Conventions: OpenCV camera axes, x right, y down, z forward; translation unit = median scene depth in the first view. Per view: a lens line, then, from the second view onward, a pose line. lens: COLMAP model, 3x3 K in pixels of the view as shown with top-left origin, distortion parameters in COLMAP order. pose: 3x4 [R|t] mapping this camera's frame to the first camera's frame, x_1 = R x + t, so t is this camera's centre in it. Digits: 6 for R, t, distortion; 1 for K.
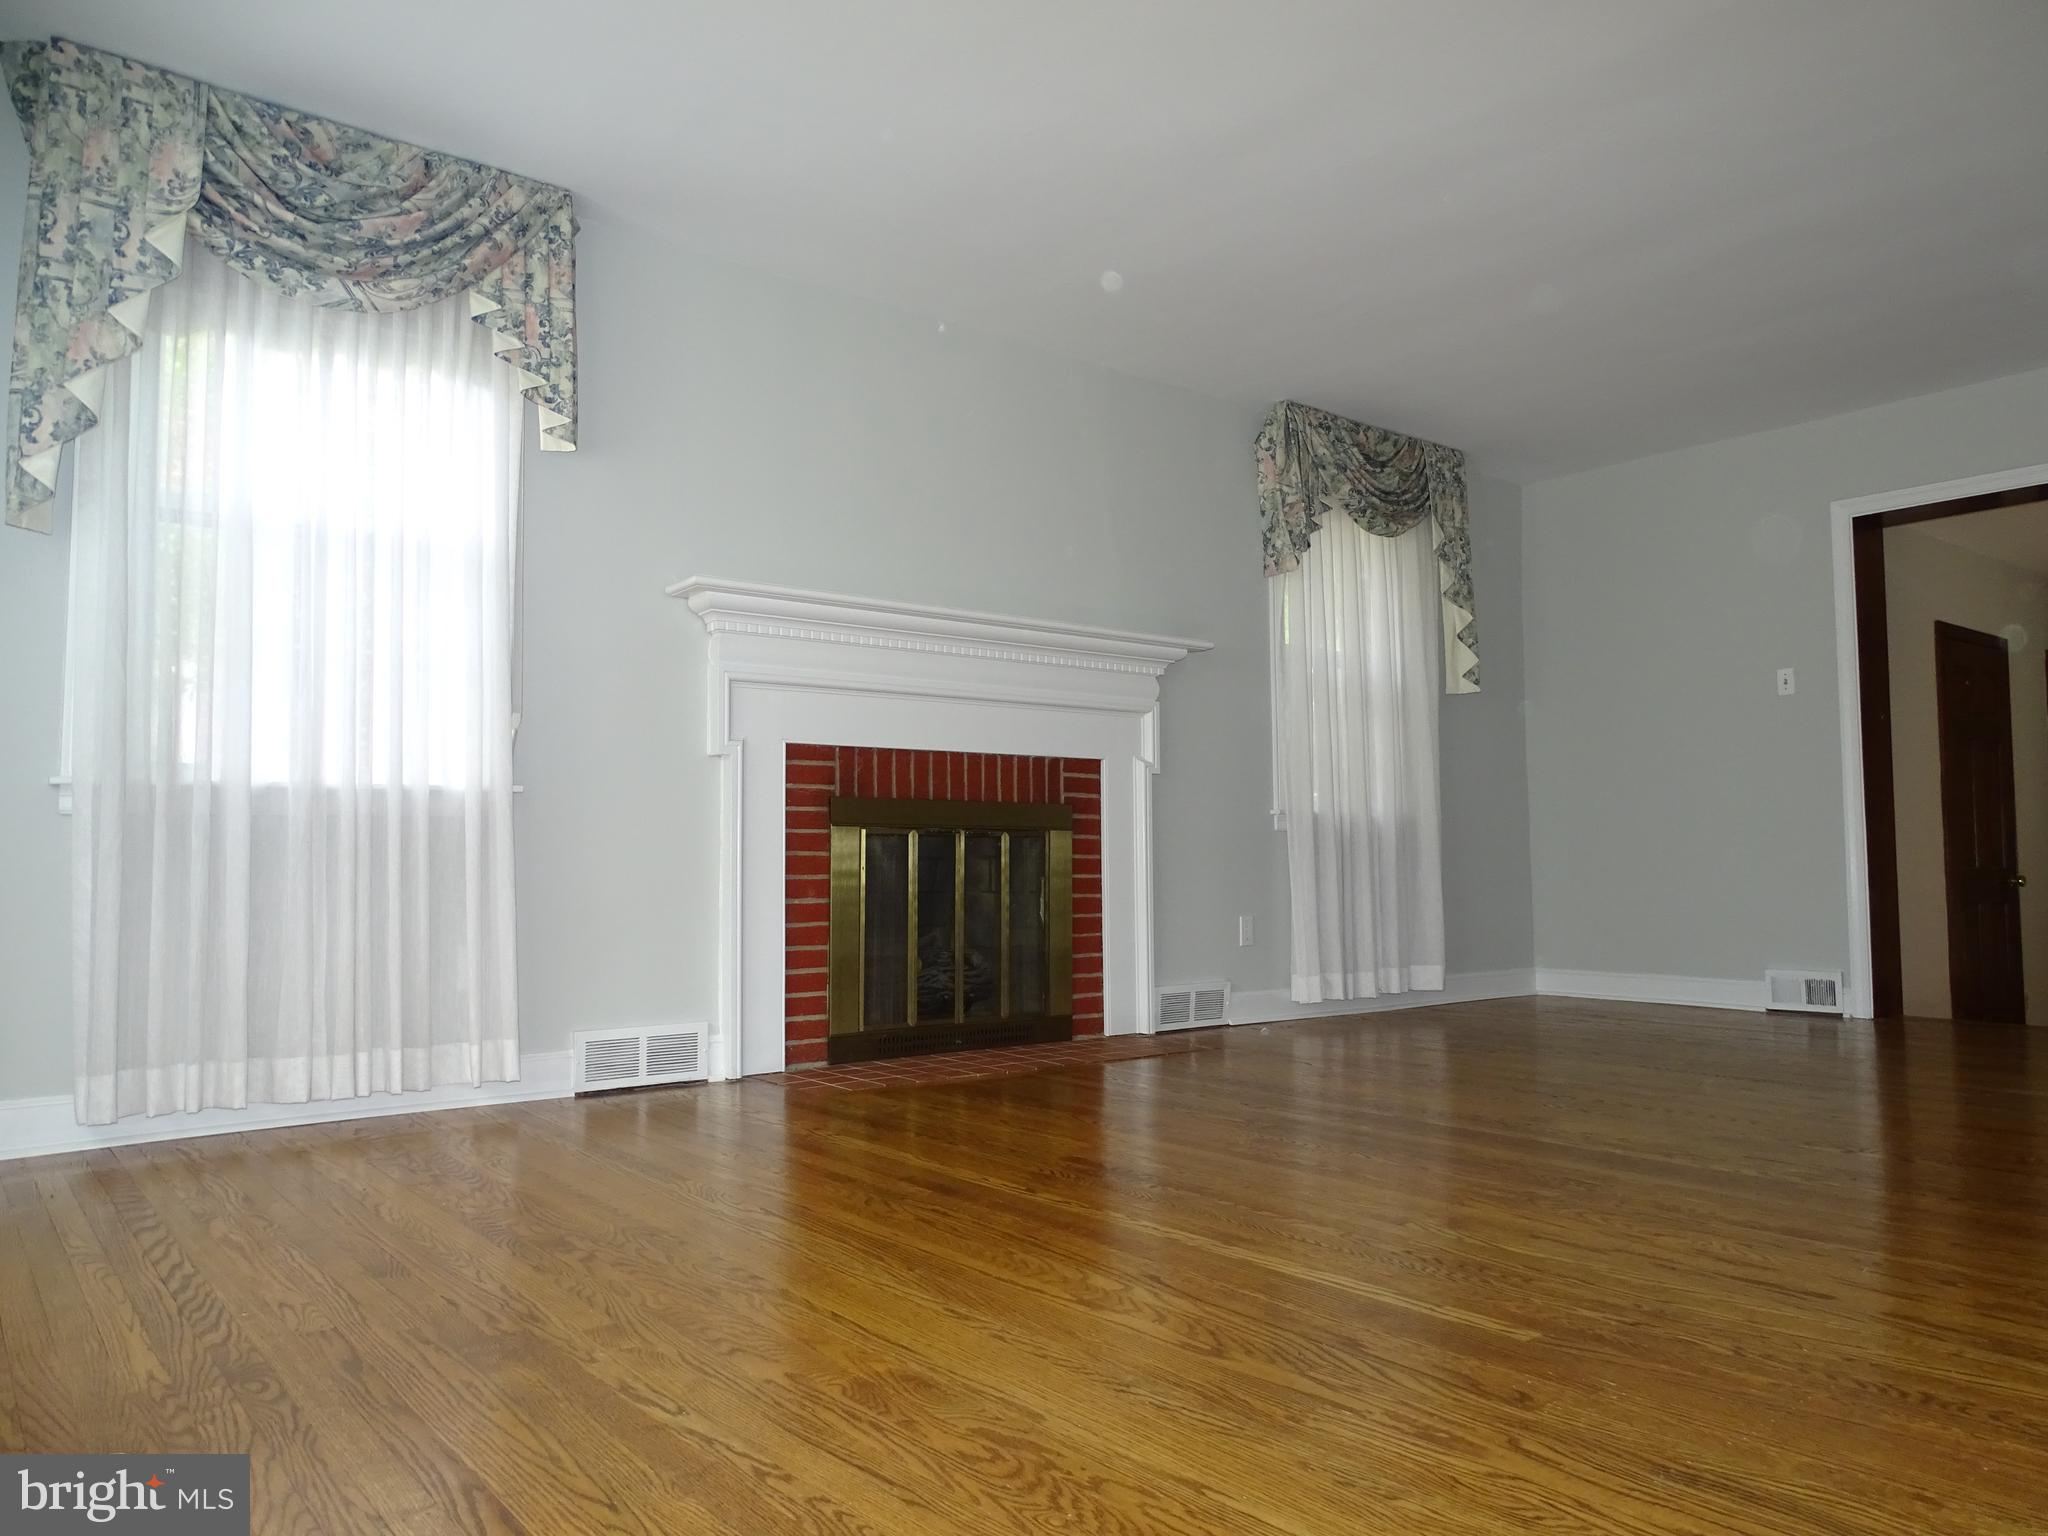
lens RADIAL K [[1453.2, 0, 1040.9], [0, 1453.2, 748.4], [0, 0, 1]] dist [-0.014532, 0.007755]
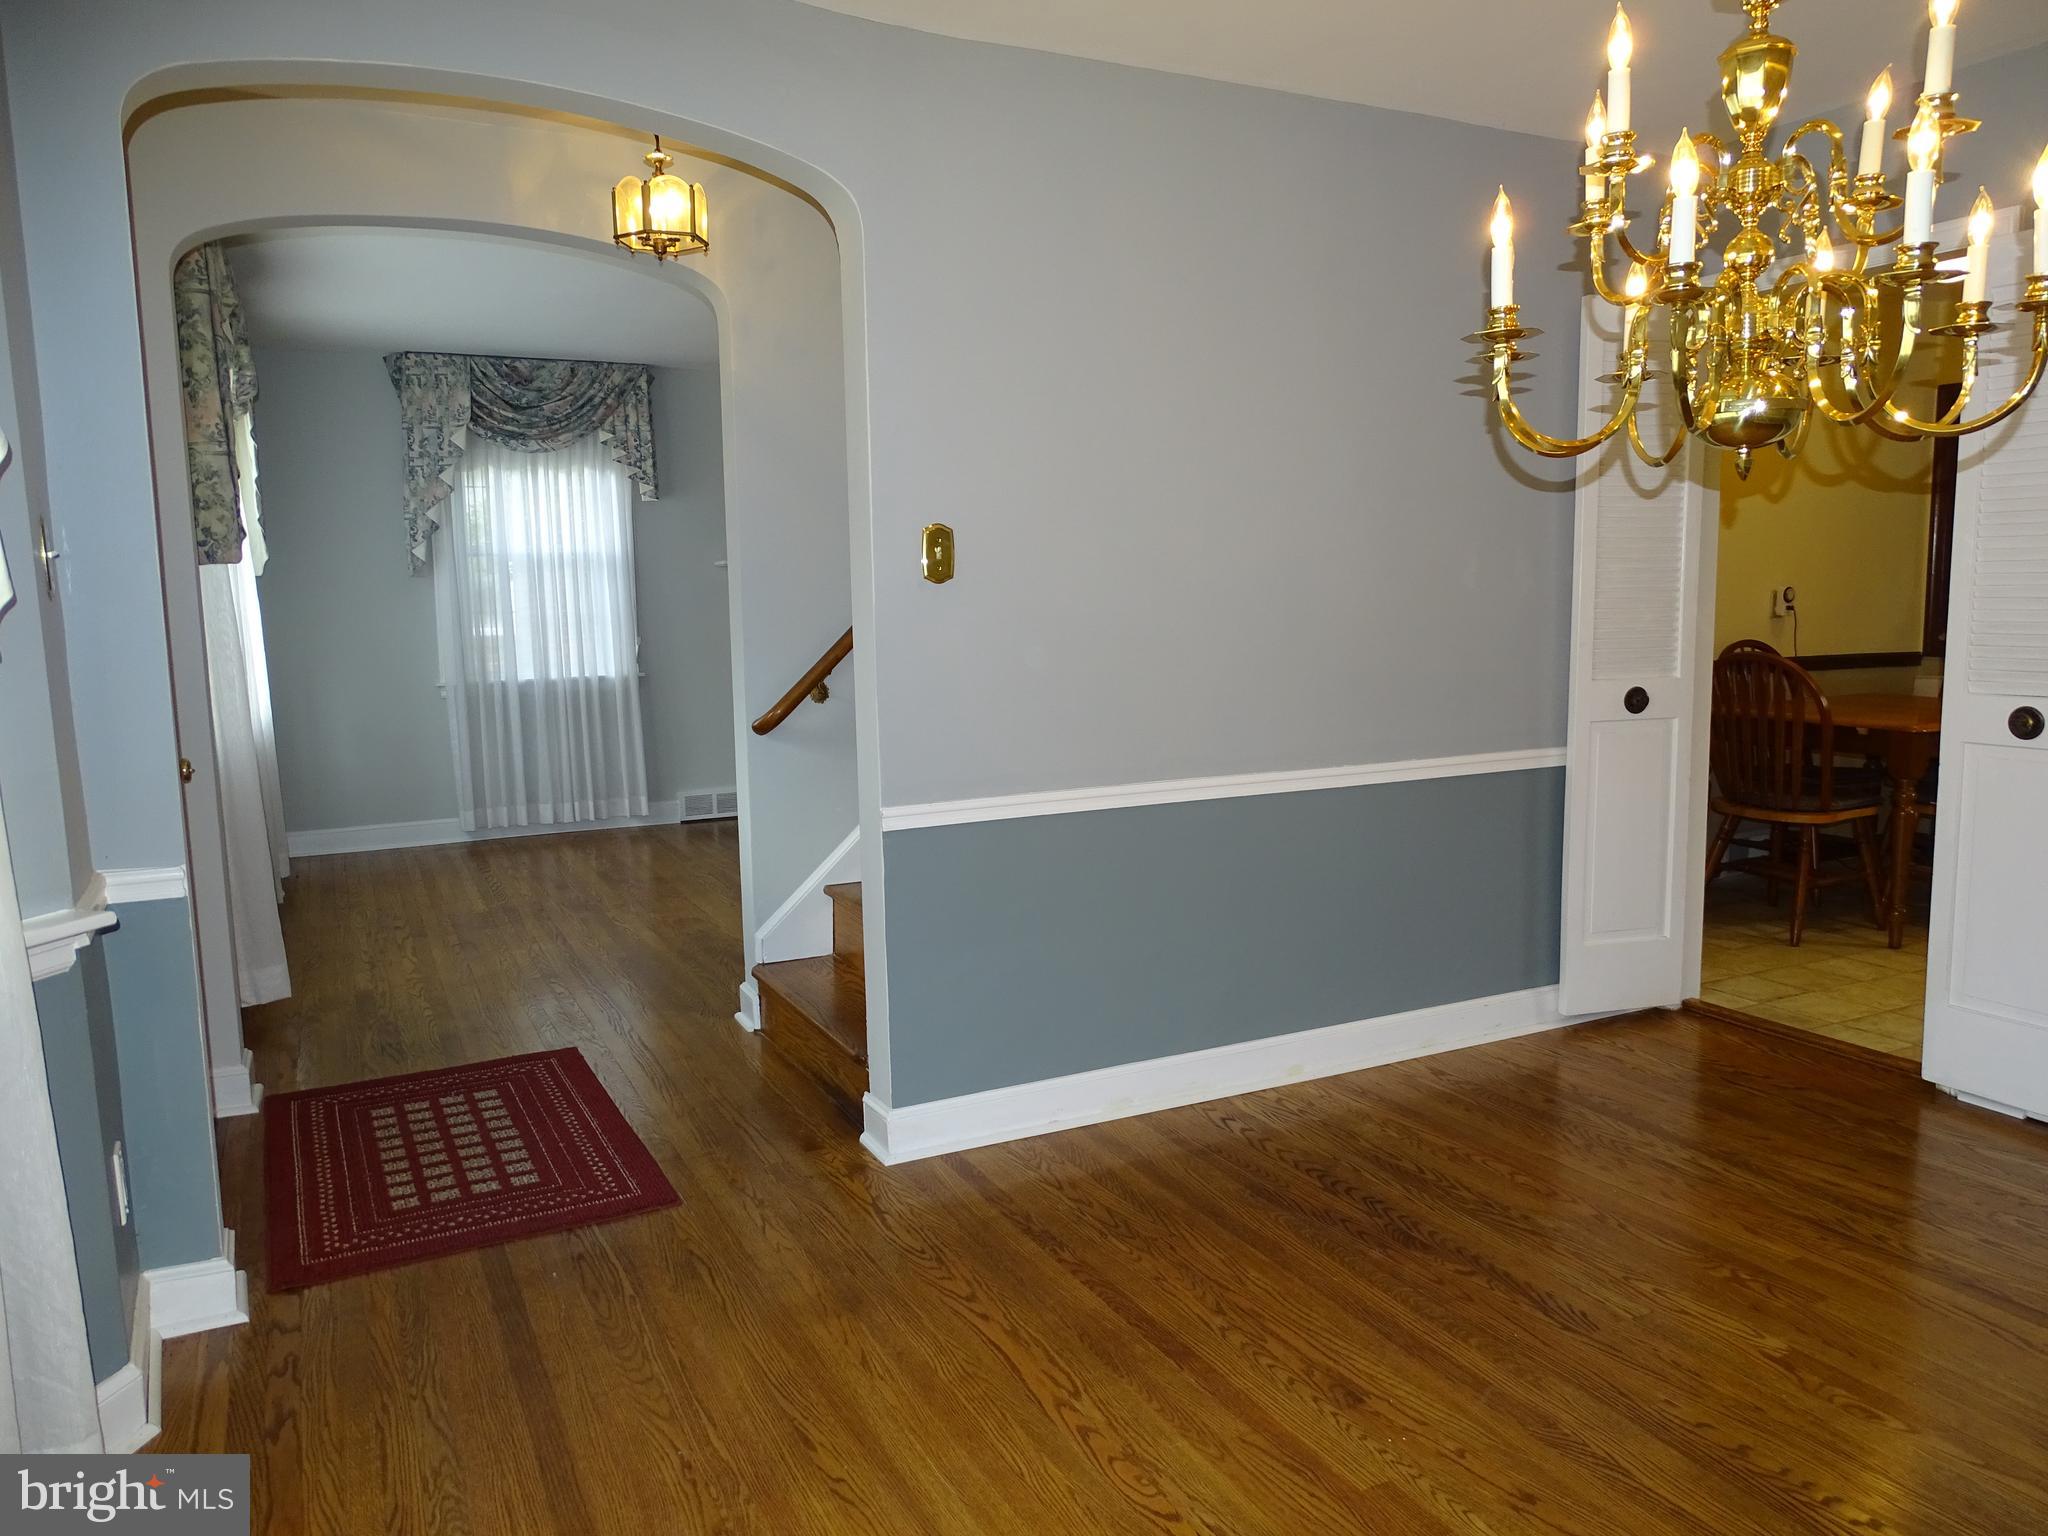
lens RADIAL K [[1453.2, 0, 1019.5], [0, 1453.2, 789.6], [0, 0, 1]] dist [-0.014532, 0.007755]
pose [[0.981298, 0.027395, -0.190538, 0.599778], [0.014644, 0.976329, 0.215794, -0.267952], [0.191939, -0.214548, 0.957668, -0.956615]]
